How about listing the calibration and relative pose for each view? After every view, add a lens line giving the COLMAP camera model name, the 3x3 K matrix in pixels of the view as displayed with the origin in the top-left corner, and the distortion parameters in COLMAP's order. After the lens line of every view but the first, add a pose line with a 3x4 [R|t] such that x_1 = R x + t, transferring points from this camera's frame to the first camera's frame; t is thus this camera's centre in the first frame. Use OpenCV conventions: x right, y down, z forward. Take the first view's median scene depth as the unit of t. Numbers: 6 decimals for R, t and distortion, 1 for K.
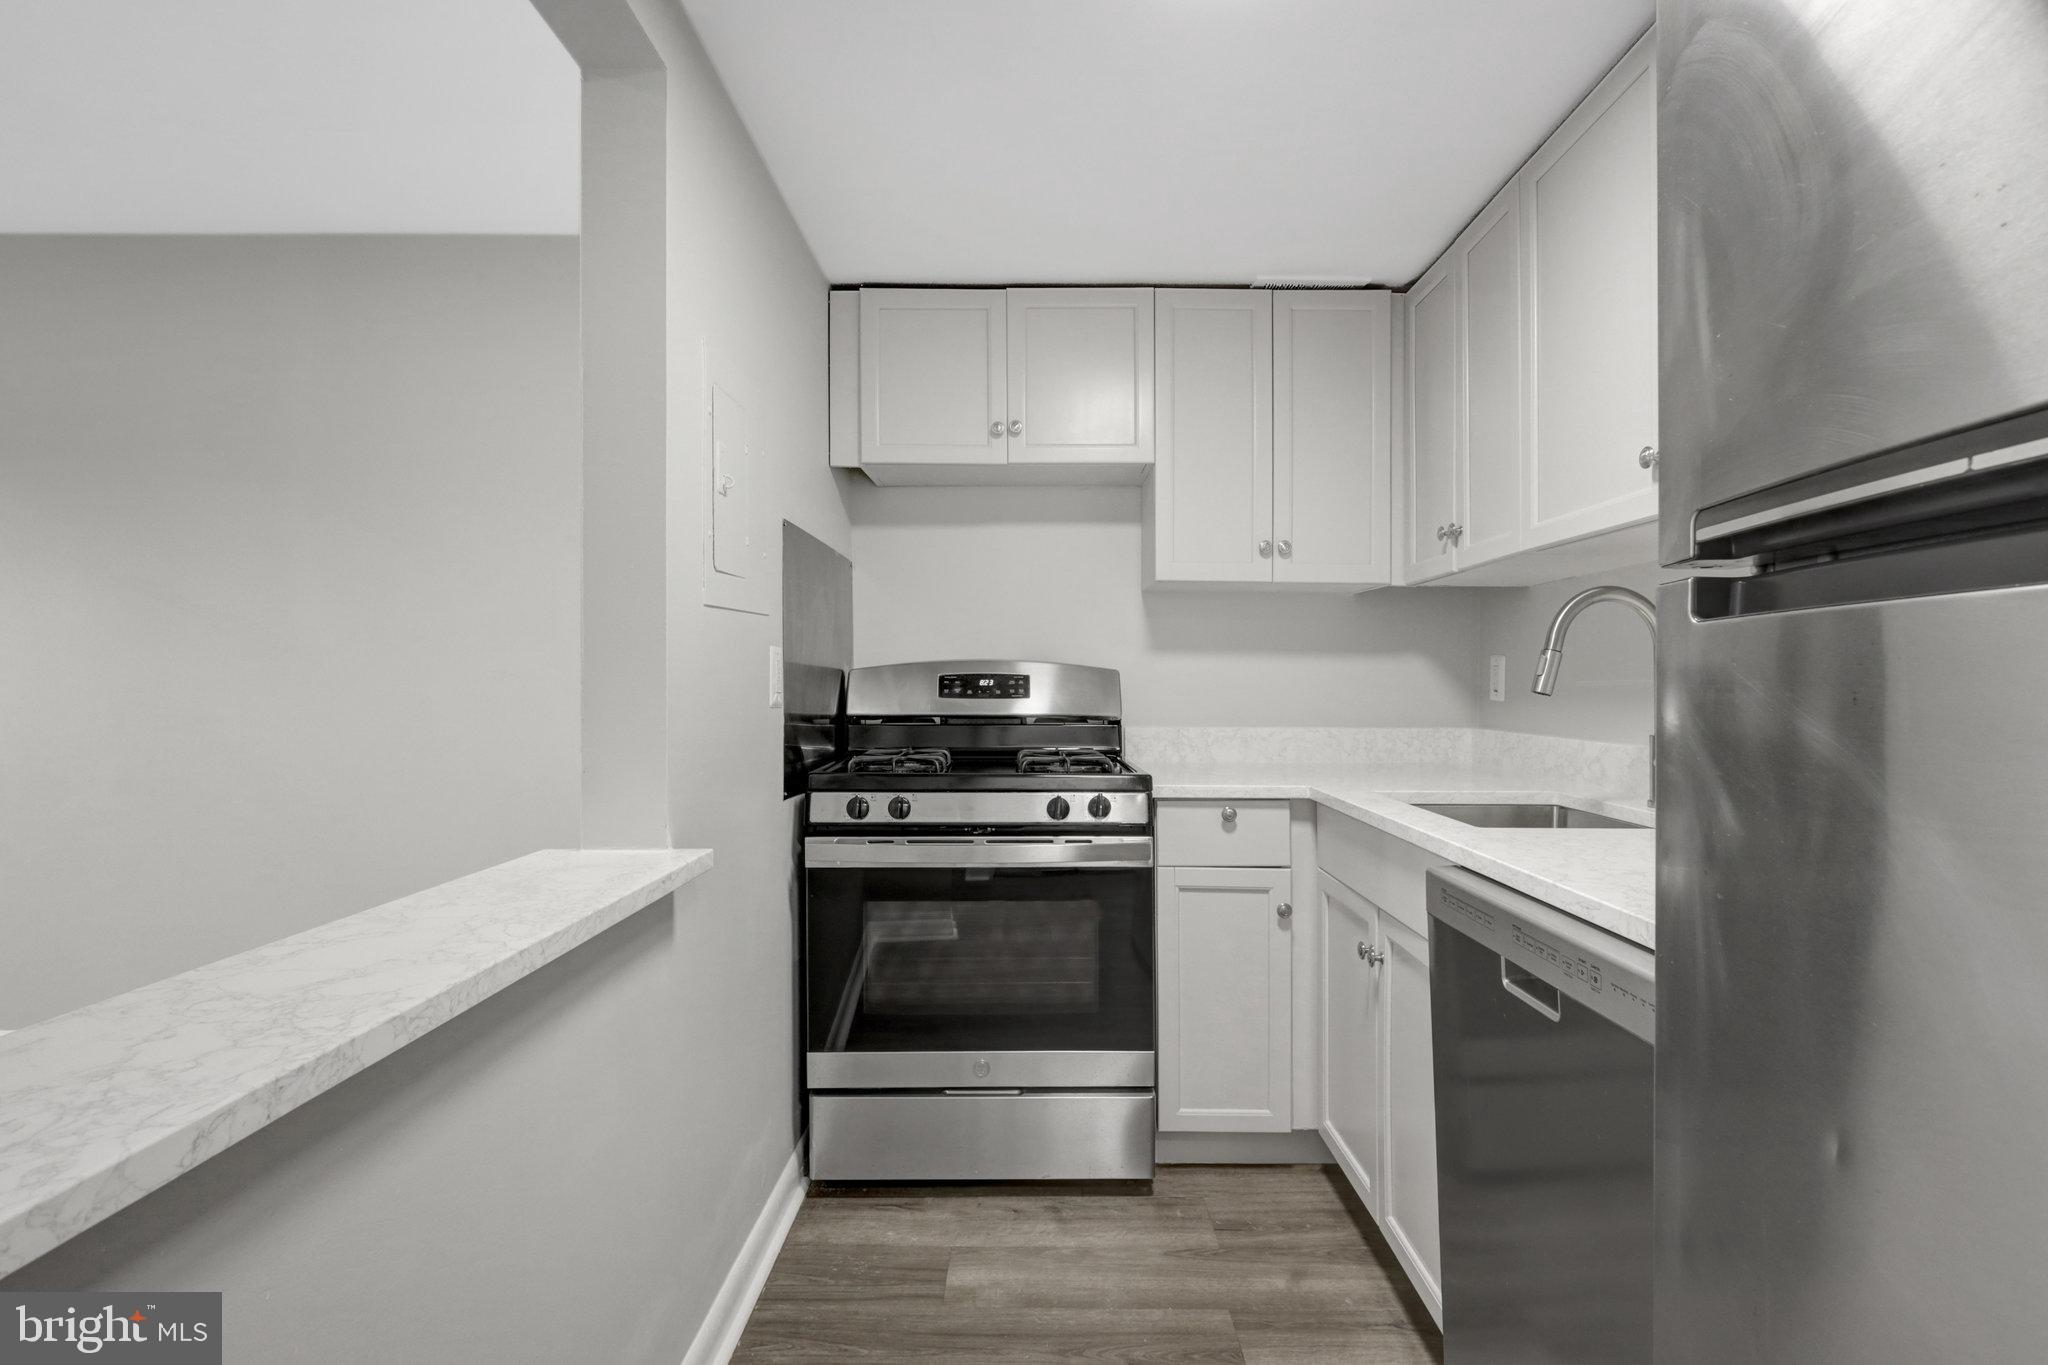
lens RADIAL K [[995.2, 0, 1024.0], [0, 995.2, 682.5], [0, 0, 1]] dist [0.002016, -0.000165]
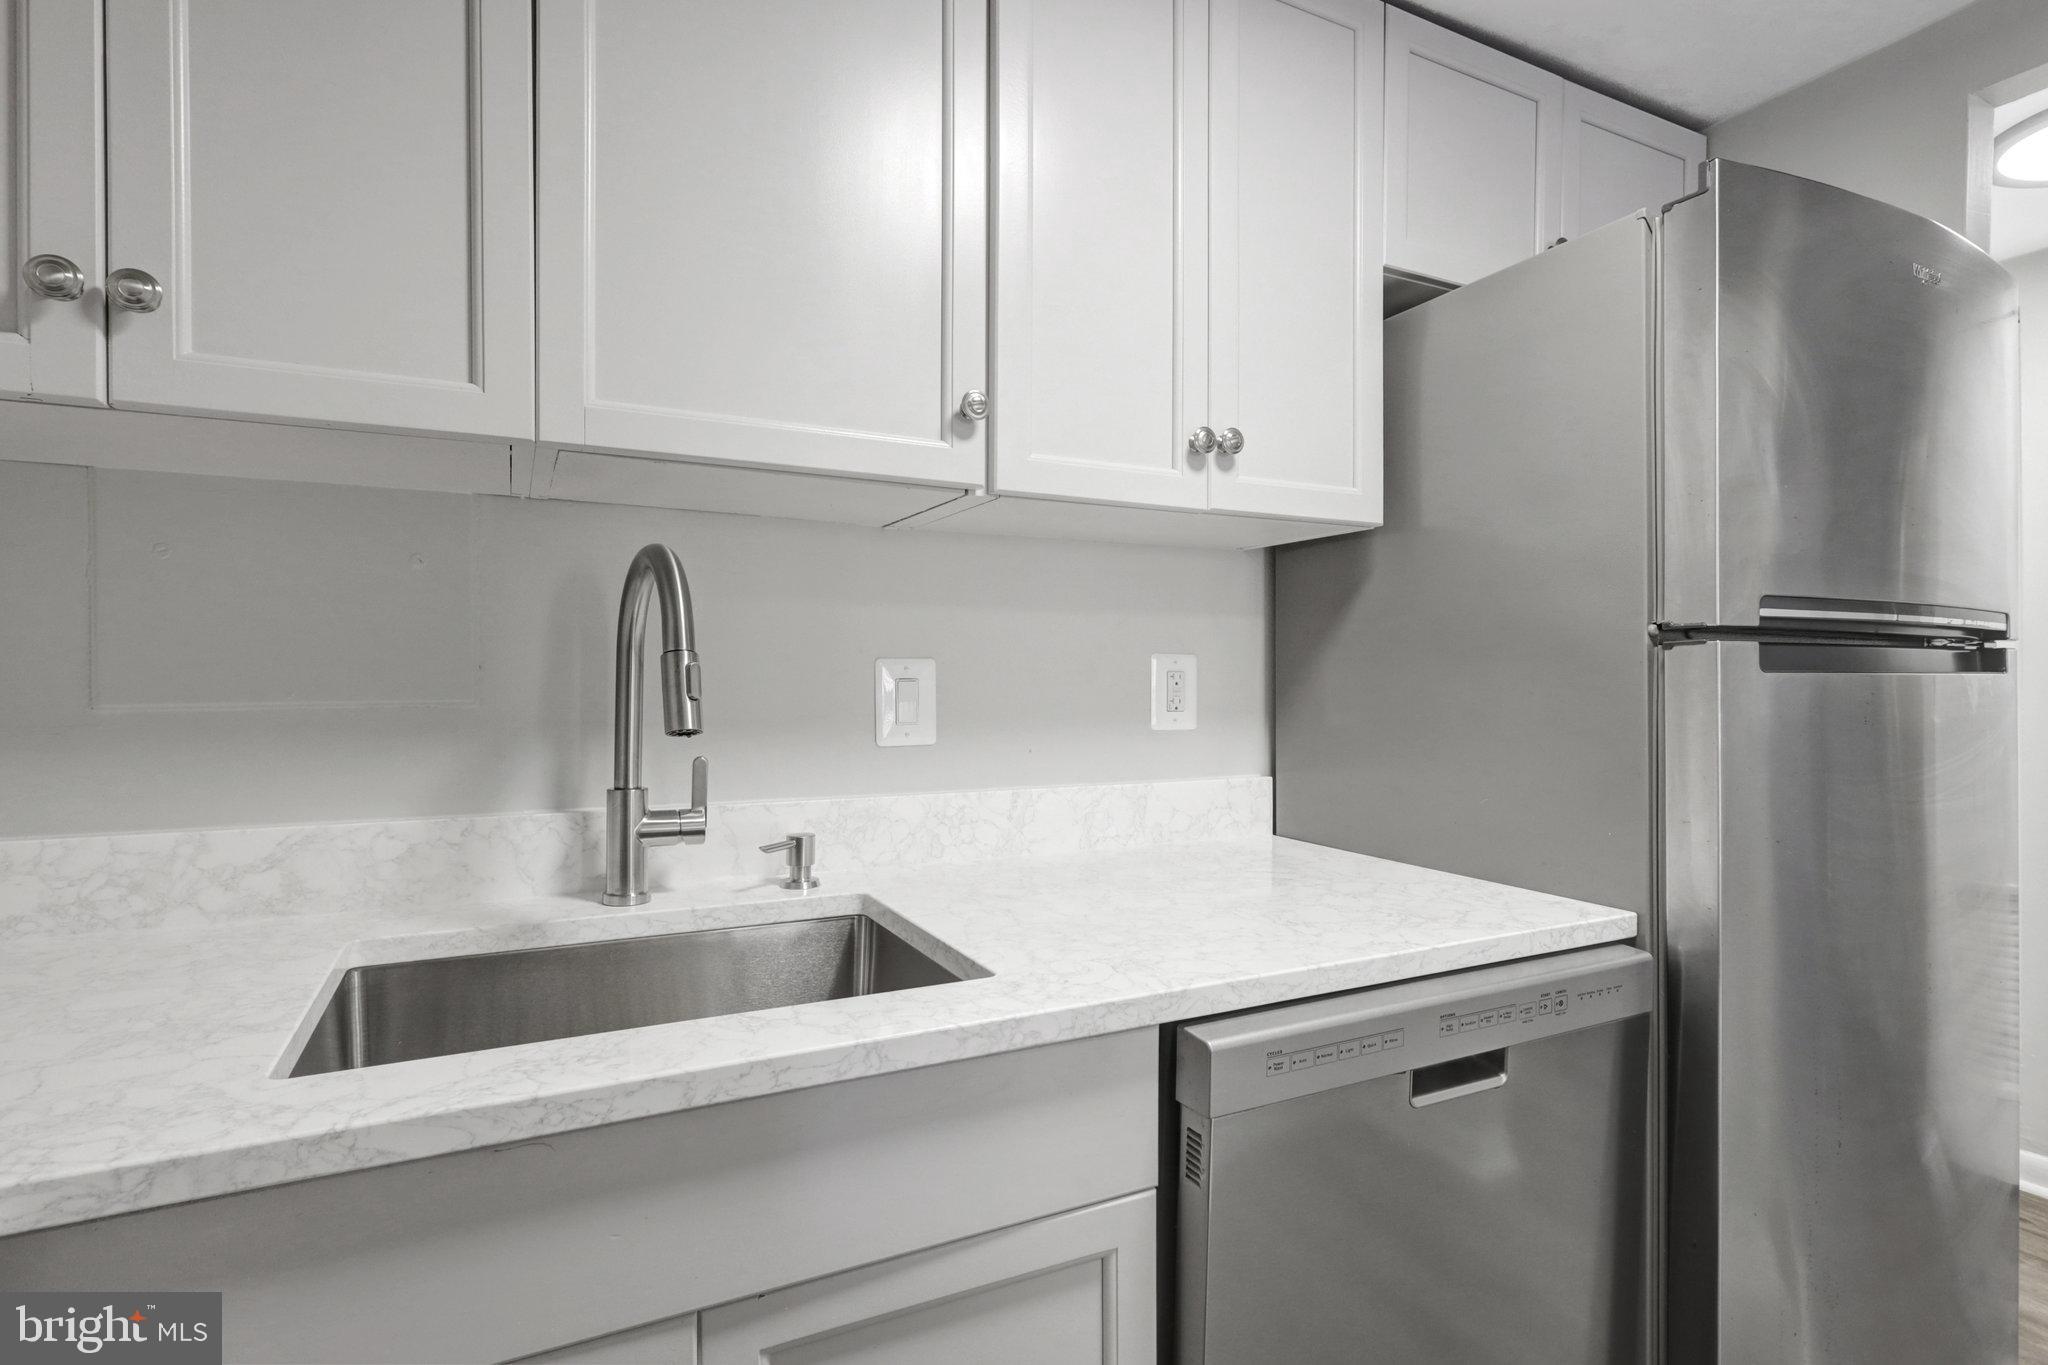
lens RADIAL K [[995.2, 0, 1024.0], [0, 995.2, 682.5], [0, 0, 1]] dist [0.002016, -0.000165]
pose [[-0.473833, -0.009304, 0.880566, -0.030566], [-0.005609, 0.999956, 0.007547, -0.017335], [-0.880597, -0.001363, -0.473864, 0.900740]]
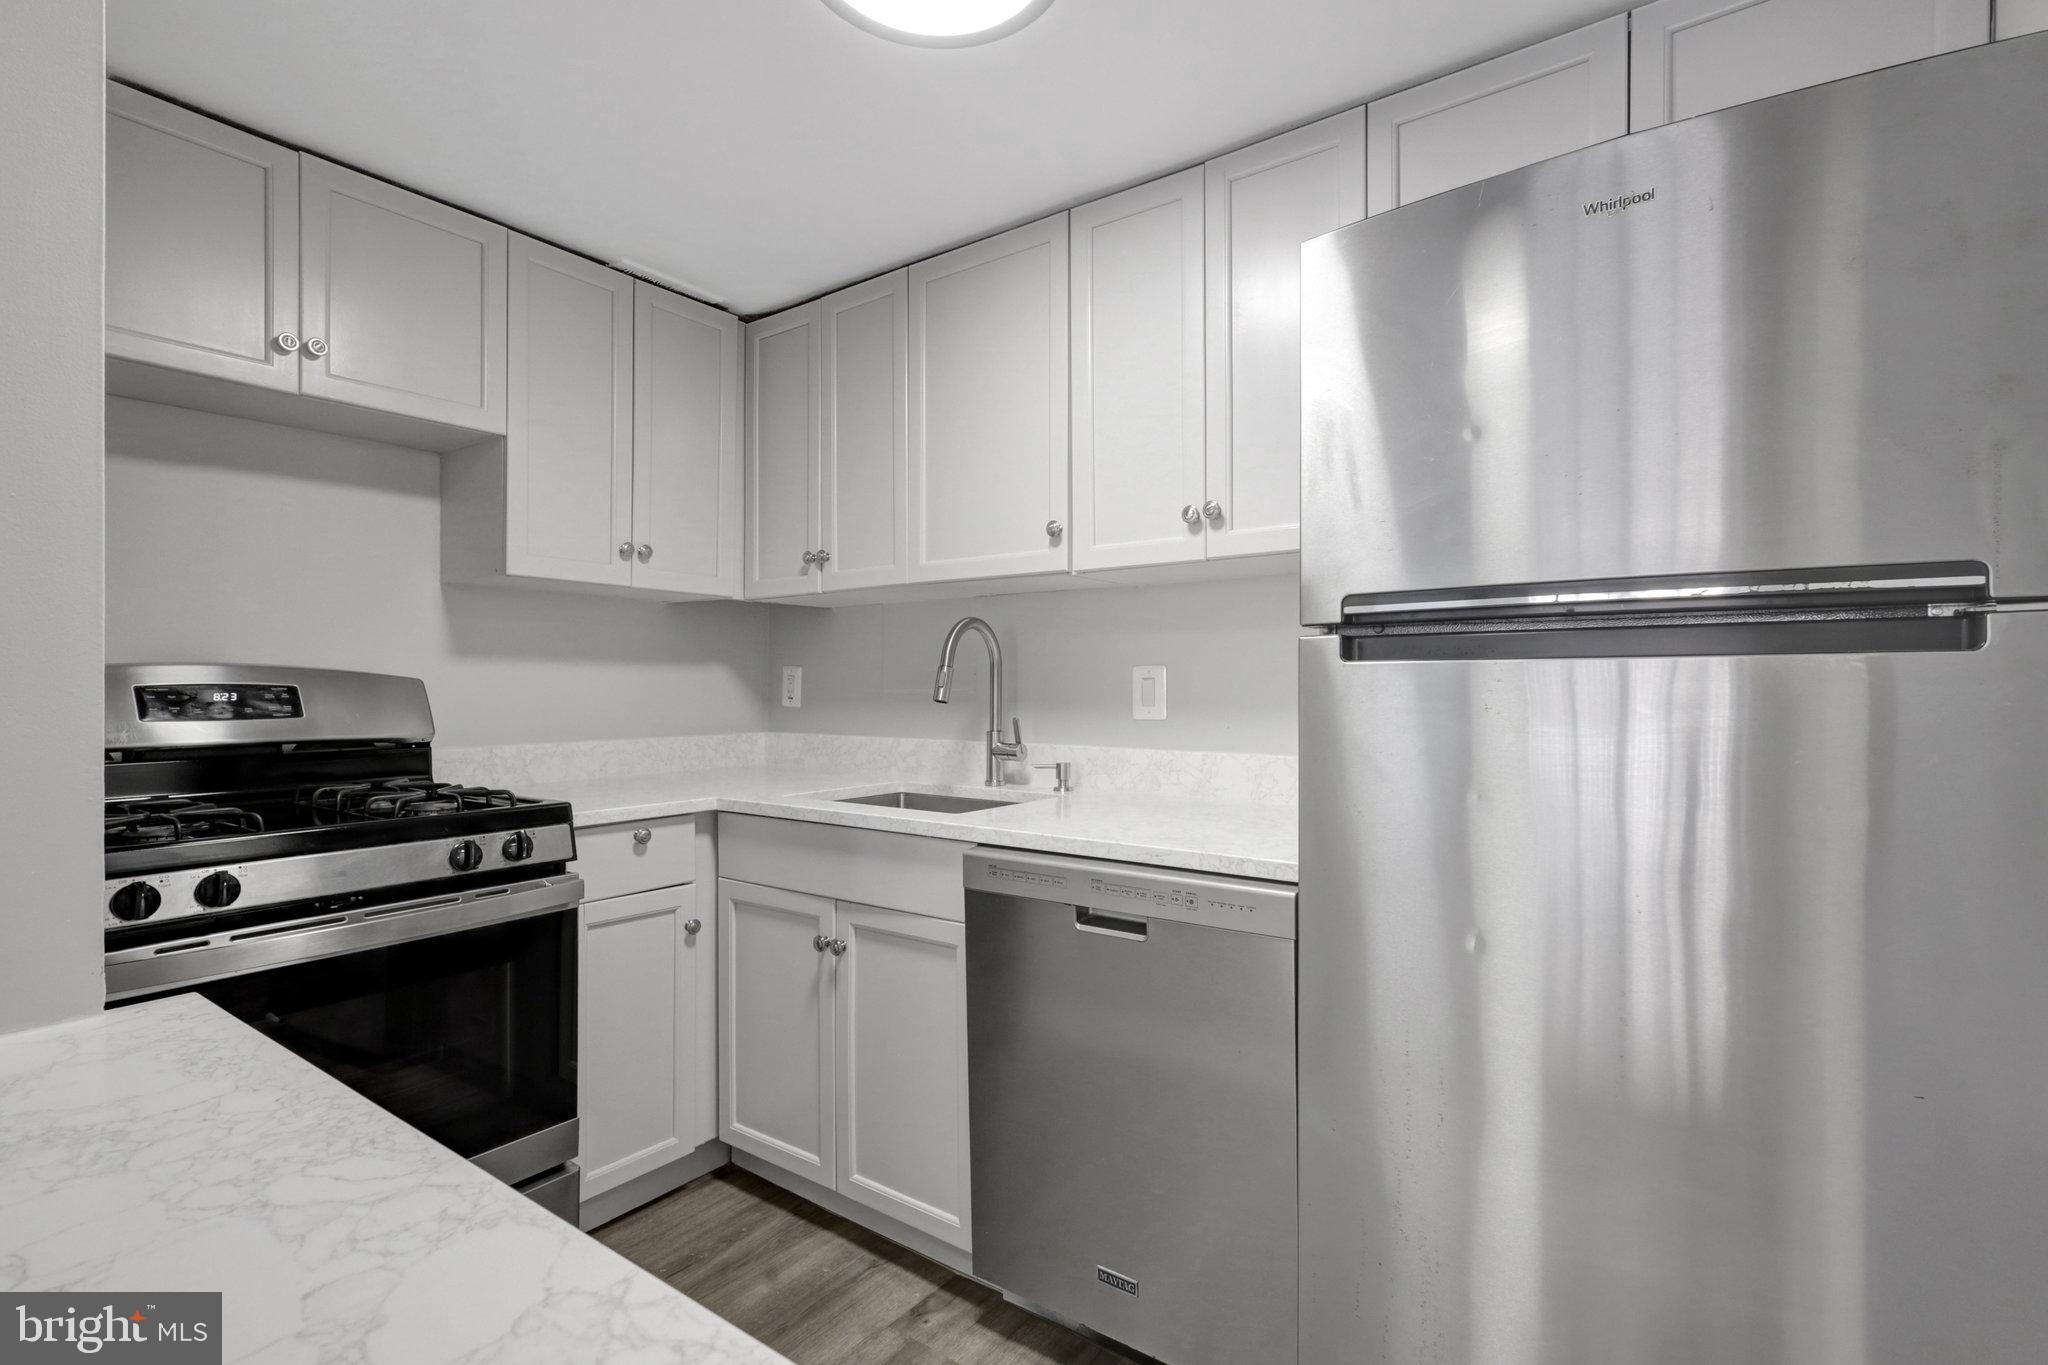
lens RADIAL K [[972.5, 0, 1056.8], [0, 972.5, 689.1], [0, 0, 1]] dist [-0.001884, -0.000481]
pose [[0.566859, -0.006469, 0.823789, -0.319902], [0.002459, 0.999978, 0.006160, -0.009446], [-0.823811, -0.001466, 0.566863, 0.163724]]
